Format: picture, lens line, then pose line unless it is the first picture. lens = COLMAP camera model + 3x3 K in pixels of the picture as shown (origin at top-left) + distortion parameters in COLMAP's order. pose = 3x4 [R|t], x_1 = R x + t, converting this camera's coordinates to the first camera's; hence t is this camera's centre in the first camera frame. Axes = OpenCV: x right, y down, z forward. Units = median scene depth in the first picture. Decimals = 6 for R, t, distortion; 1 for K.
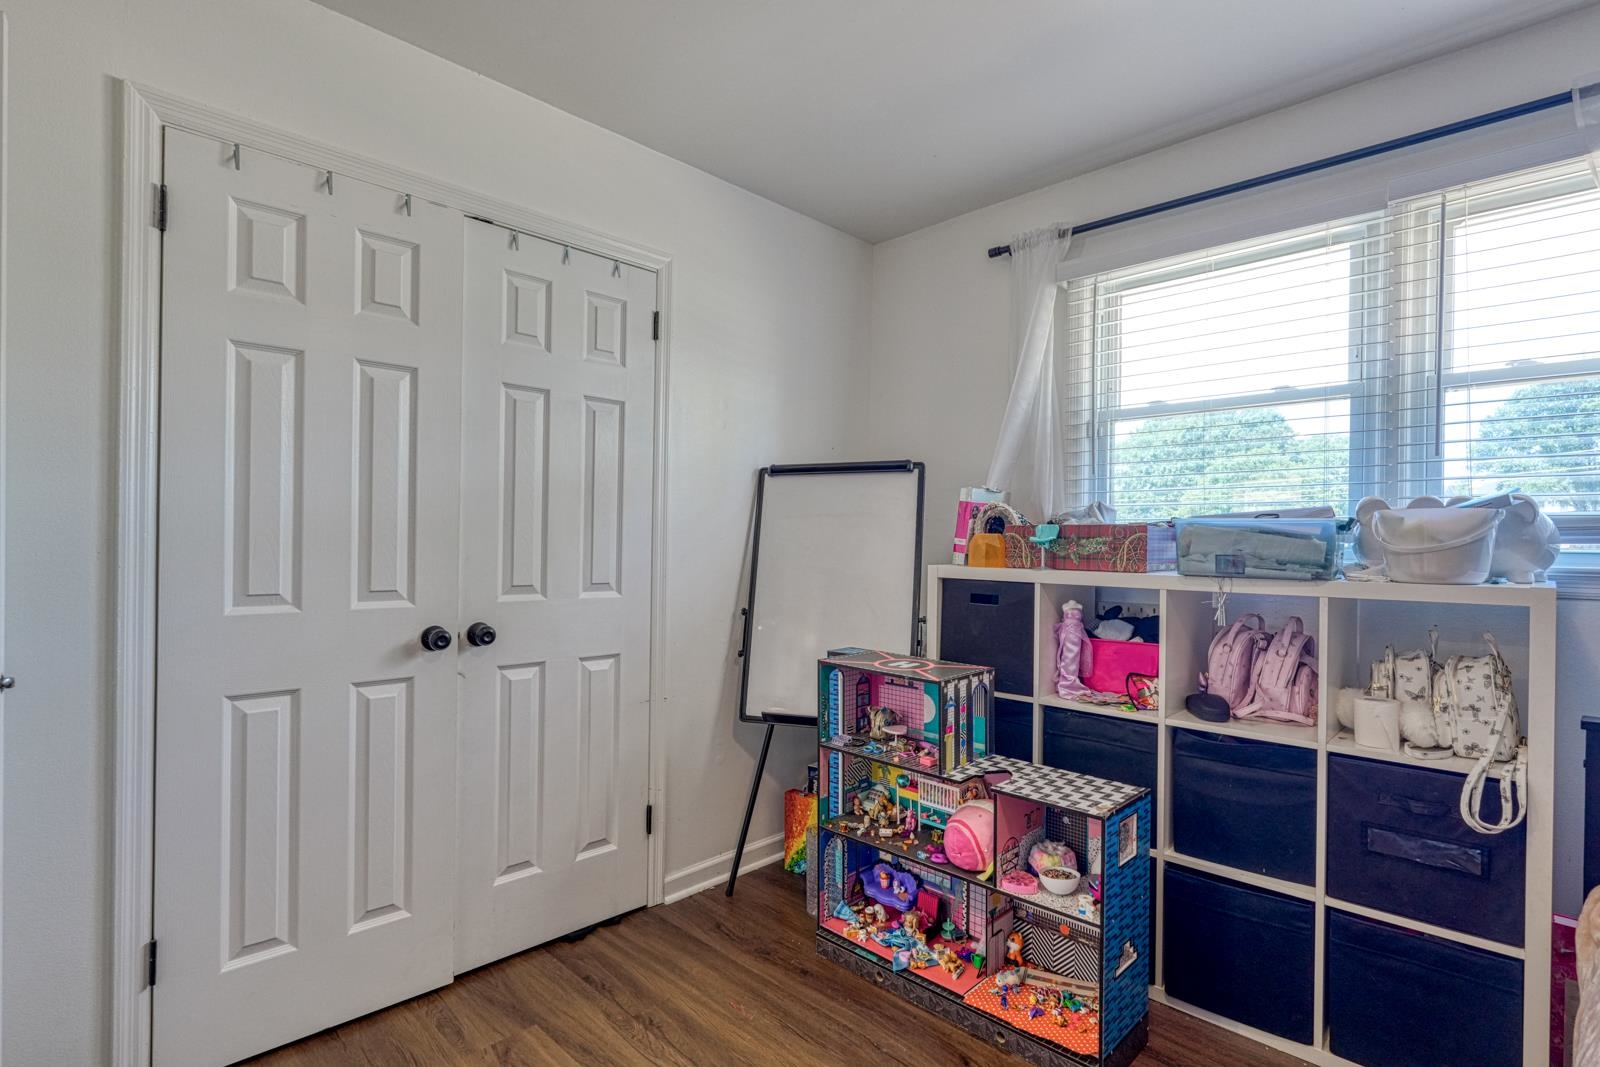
lens RADIAL K [[778.0, 0, 795.4], [0, 778.0, 535.5], [0, 0, 1]] dist [0.000770, 0.000262]
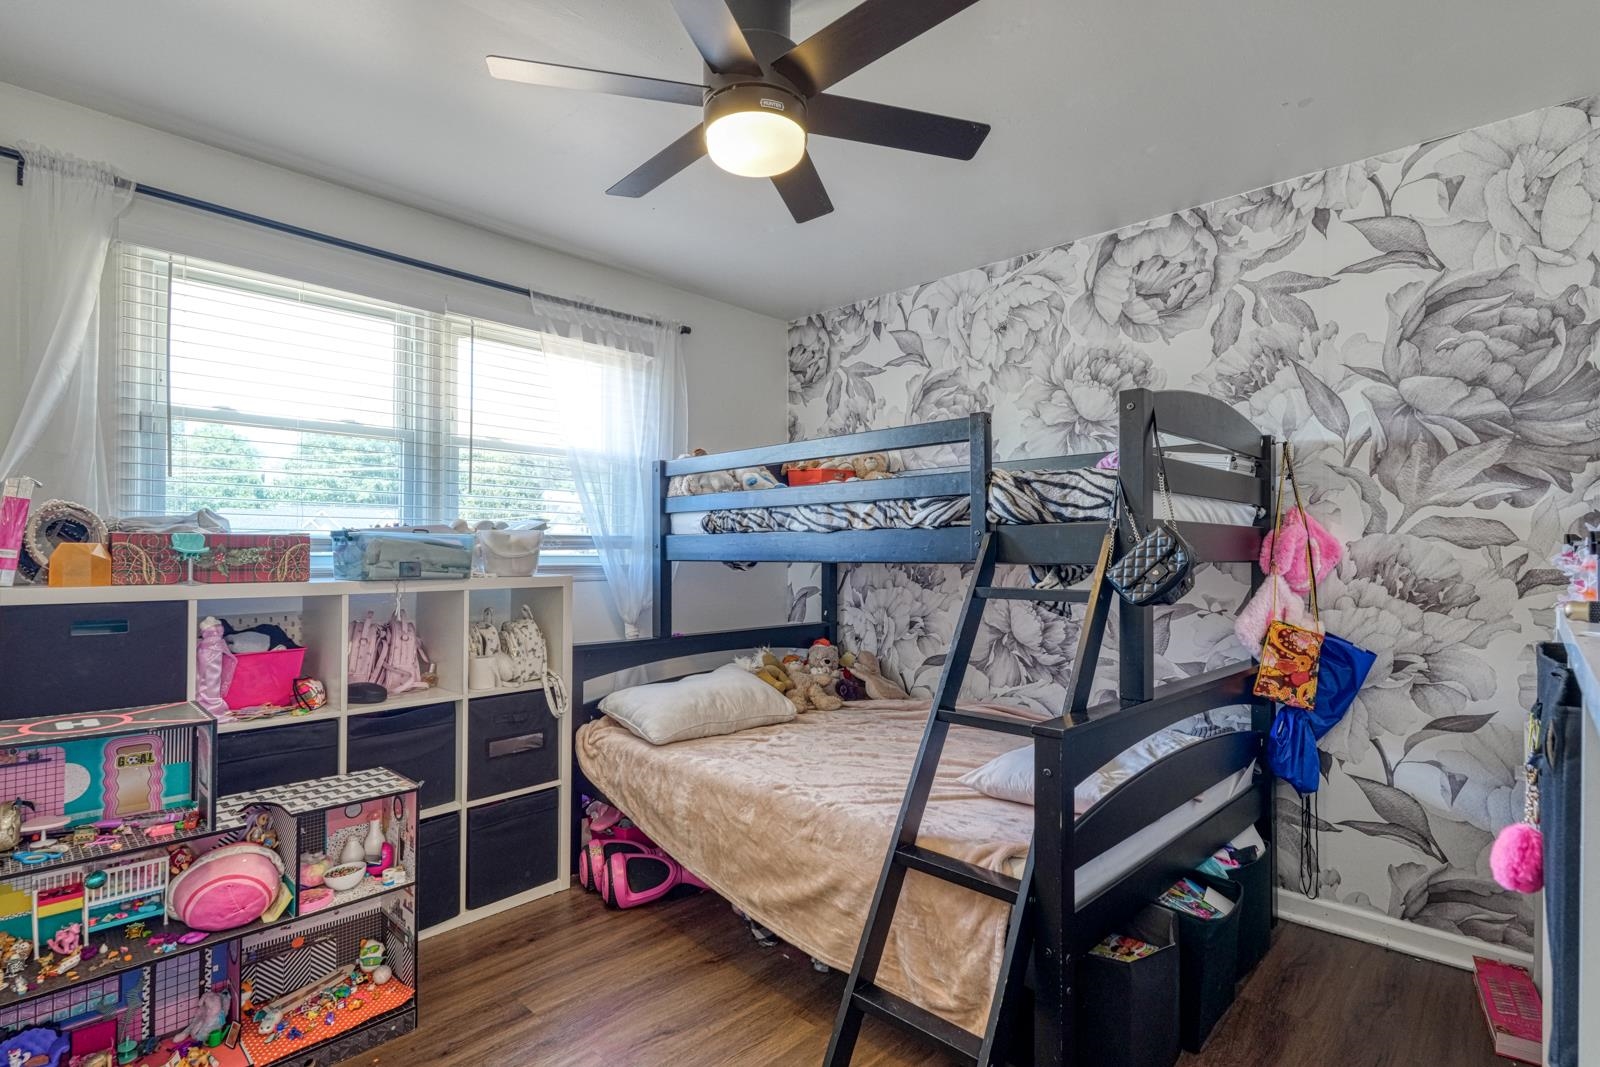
lens RADIAL K [[778.0, 0, 795.4], [0, 778.0, 541.4], [0, 0, 1]] dist [0.000770, 0.000262]
pose [[-0.013049, 0.004586, 0.999904, -0.674011], [-0.004703, 0.999978, -0.004648, -0.004714], [-0.999904, -0.004763, -0.013027, 0.386514]]
